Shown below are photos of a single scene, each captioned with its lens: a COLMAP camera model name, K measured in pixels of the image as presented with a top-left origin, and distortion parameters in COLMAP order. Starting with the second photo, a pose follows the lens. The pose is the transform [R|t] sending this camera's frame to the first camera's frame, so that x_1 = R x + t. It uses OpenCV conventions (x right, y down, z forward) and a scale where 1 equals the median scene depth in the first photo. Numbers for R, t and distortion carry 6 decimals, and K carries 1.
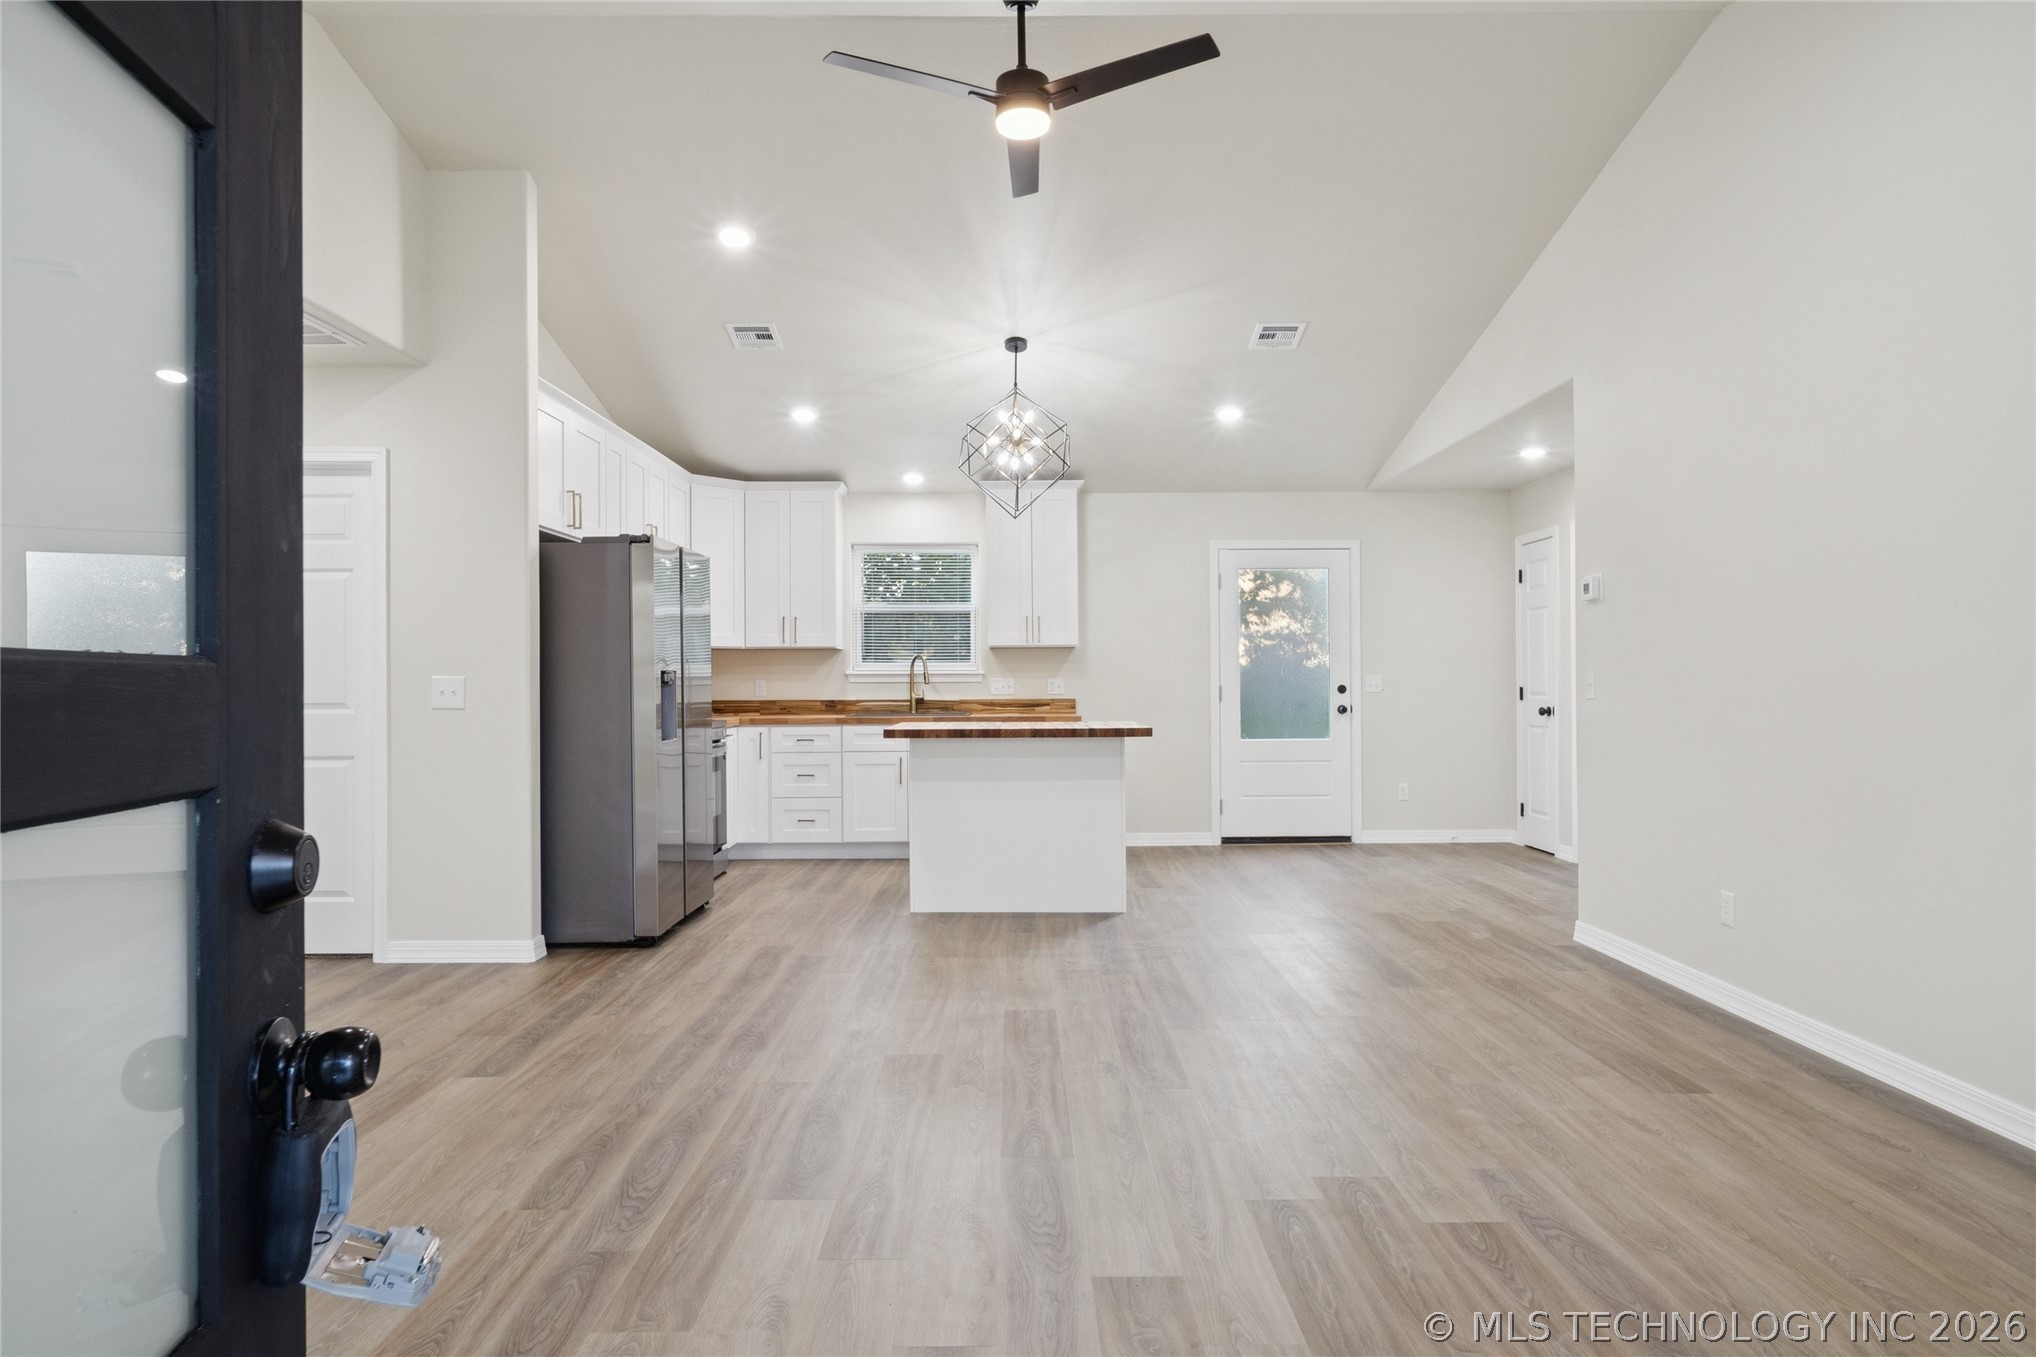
lens RADIAL K [[1138.9, 0, 1017.6], [0, 1138.9, 680.3], [0, 0, 1]] dist [-0.002109, 0.001382]
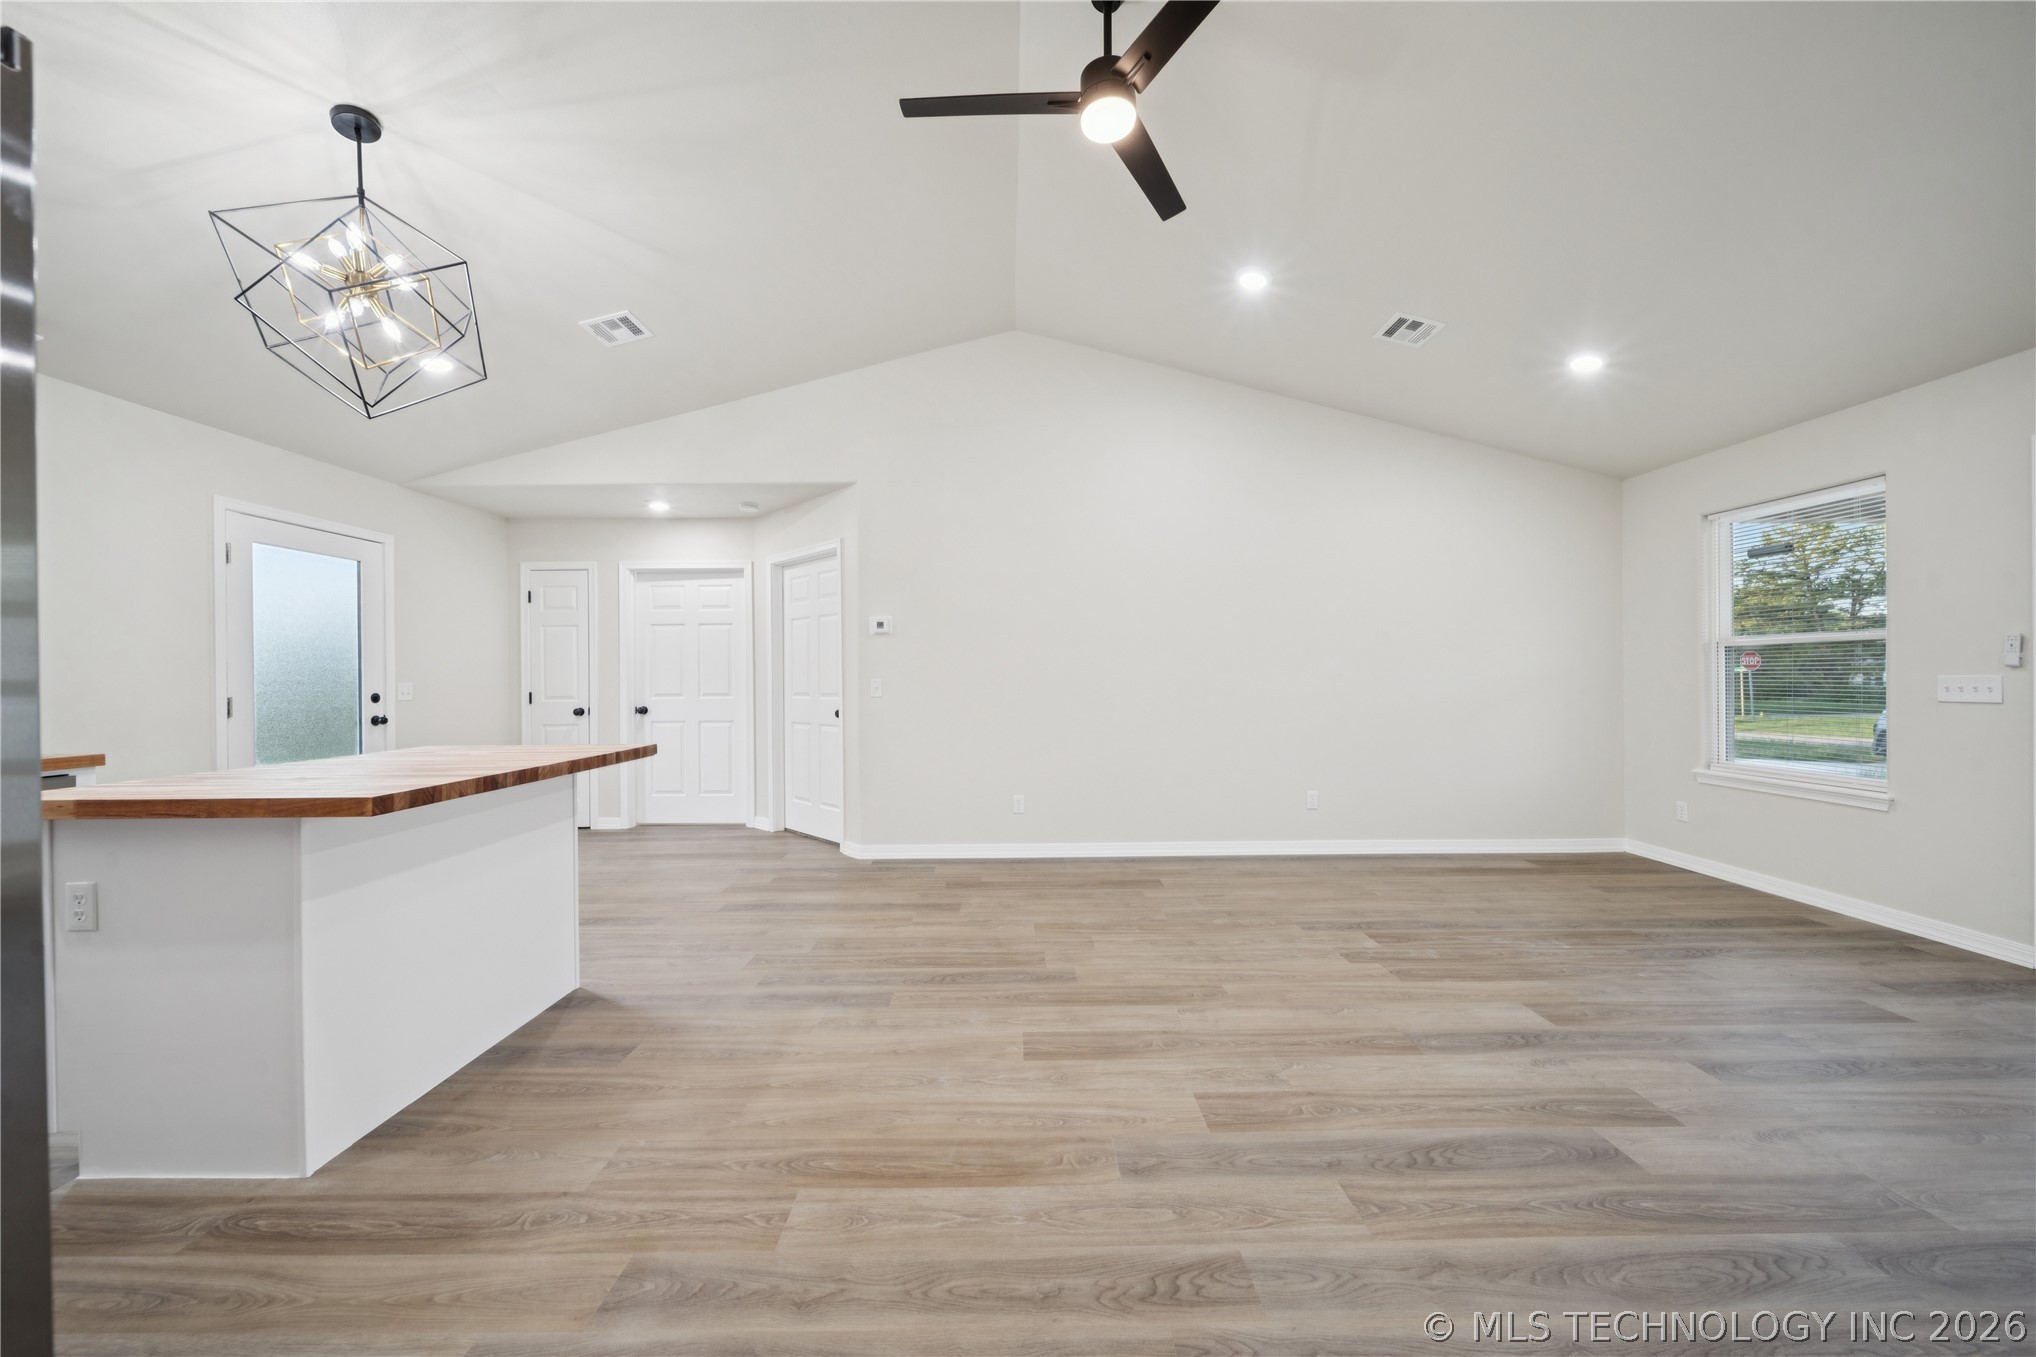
lens RADIAL K [[715.8, 0, 1015.6], [0, 715.8, 679.0], [0, 0, 1]] dist [0.000869, -0.001833]
pose [[-0.002246, 0.003606, 0.999991, -0.305282], [0.006482, 0.999973, -0.003591, -0.001867], [-0.999976, 0.006474, -0.002269, 0.542644]]
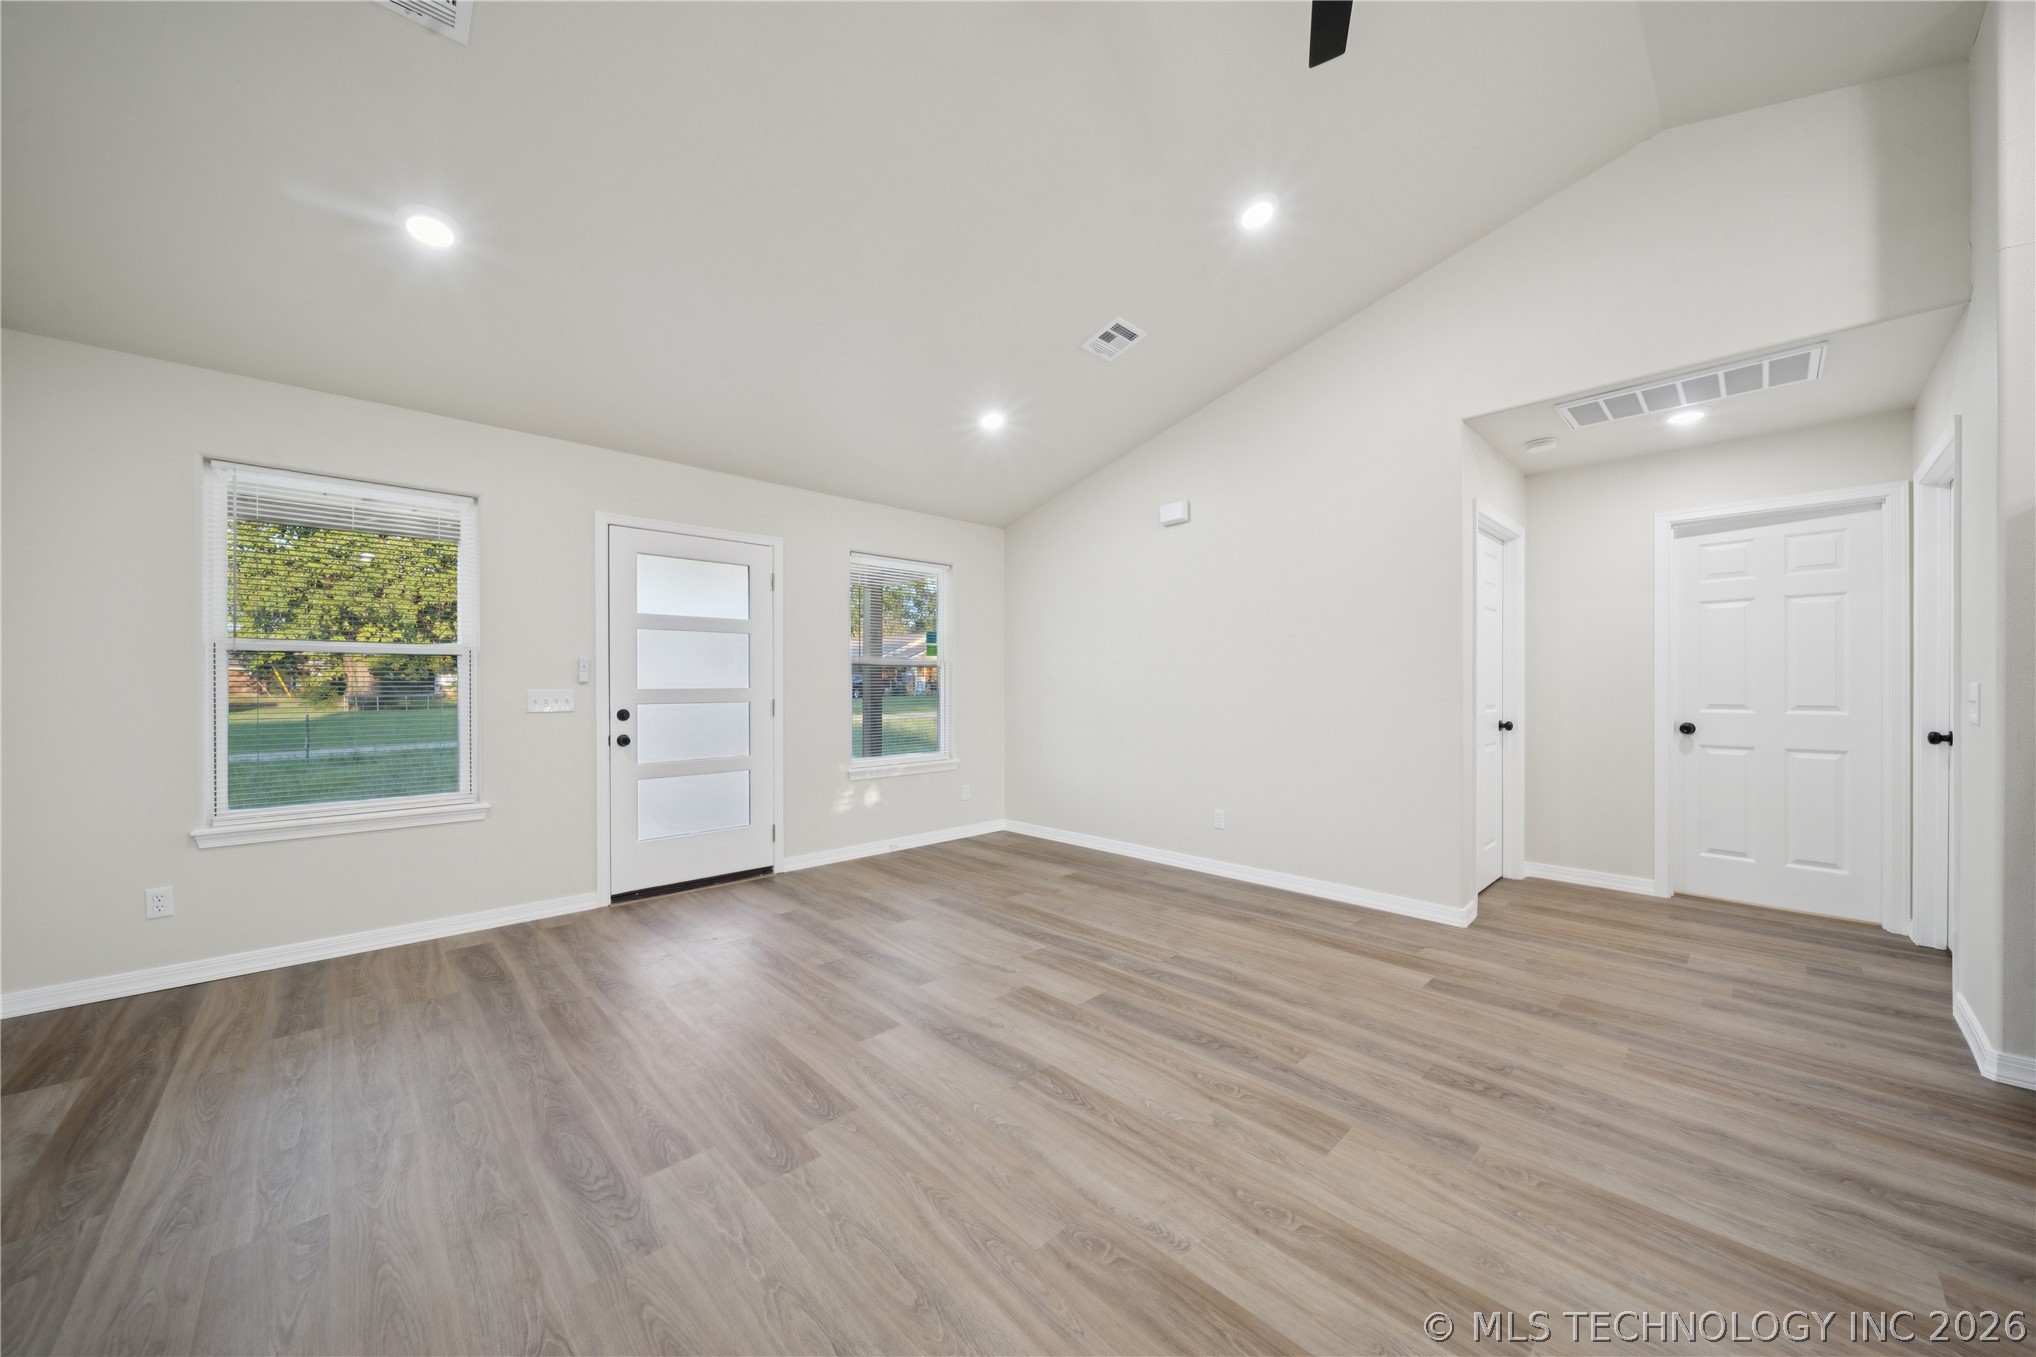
lens RADIAL K [[715.8, 0, 1018.0], [0, 715.8, 684.1], [0, 0, 1]] dist [0.000869, -0.001833]
pose [[-0.727161, 0.005452, -0.686445, 0.209709], [0.006399, 0.999979, 0.001163, -0.004282], [0.686437, -0.003547, -0.727181, 0.580198]]
